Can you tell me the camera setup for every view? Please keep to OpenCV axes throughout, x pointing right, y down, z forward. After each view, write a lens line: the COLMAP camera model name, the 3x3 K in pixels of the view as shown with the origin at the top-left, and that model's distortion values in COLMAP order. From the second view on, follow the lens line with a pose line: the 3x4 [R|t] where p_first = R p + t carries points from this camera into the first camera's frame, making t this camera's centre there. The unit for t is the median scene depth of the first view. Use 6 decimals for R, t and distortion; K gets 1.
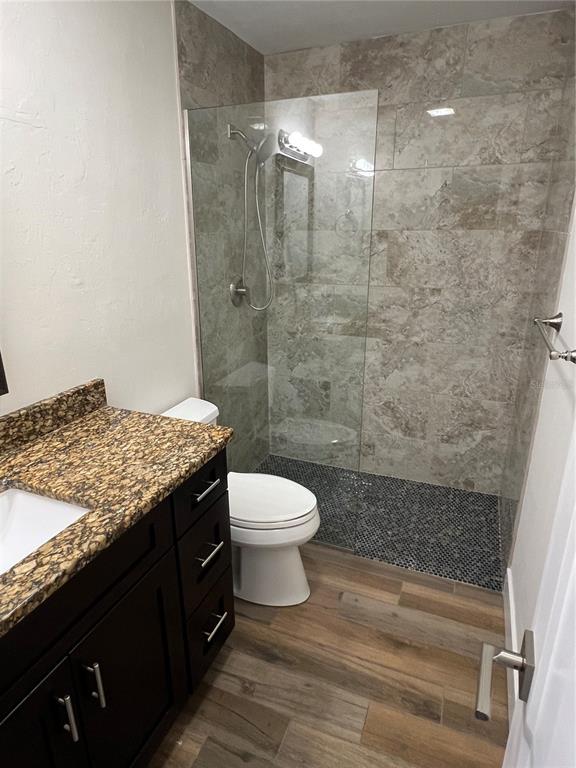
lens RADIAL K [[472.0, 0, 282.2], [0, 472.0, 385.7], [0, 0, 1]] dist [-0.000316, -0.001702]
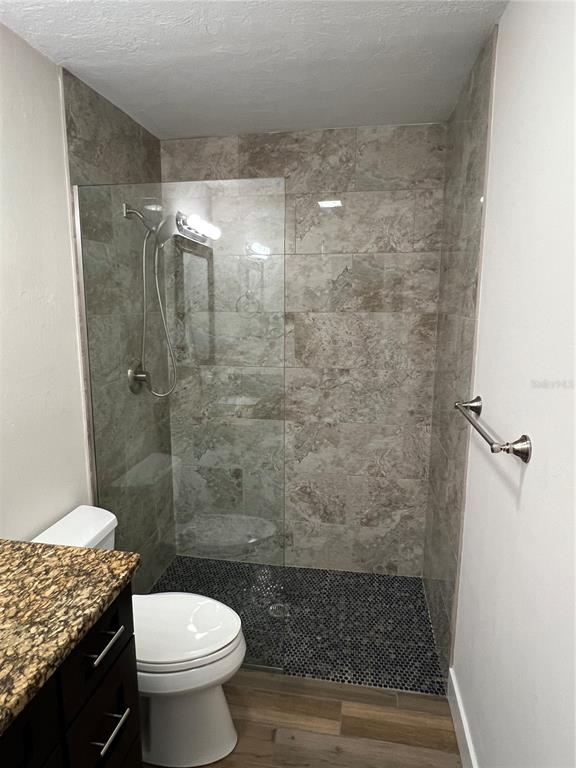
lens RADIAL K [[472.0, 0, 282.2], [0, 472.0, 385.7], [0, 0, 1]] dist [-0.000316, -0.001702]
pose [[0.975696, -0.031209, 0.216893, -0.021415], [0.063387, 0.987686, -0.143030, -0.041889], [-0.209758, 0.153302, 0.965660, 0.083313]]
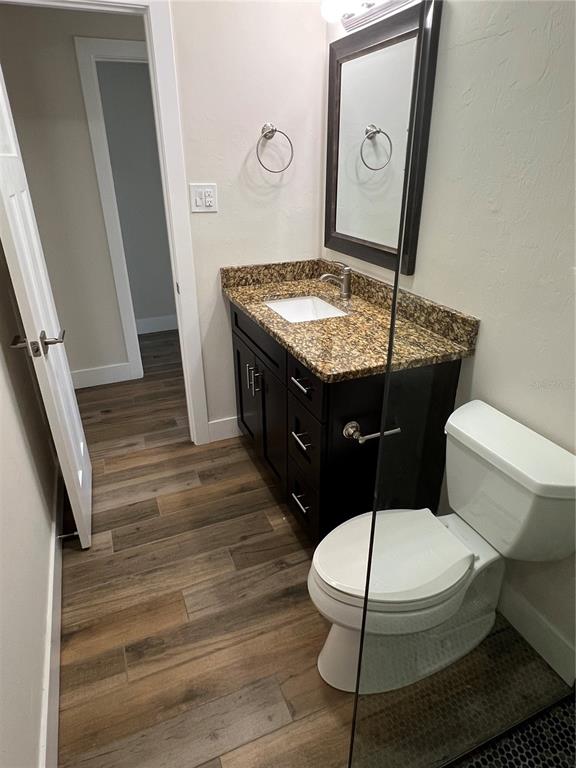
lens RADIAL K [[472.0, 0, 282.2], [0, 472.0, 385.7], [0, 0, 1]] dist [-0.000316, -0.001702]
pose [[-0.713199, 0.319240, -0.624046, 0.372414], [-0.210233, 0.751869, 0.624897, -0.308581], [0.668693, 0.576870, -0.469117, 0.934127]]
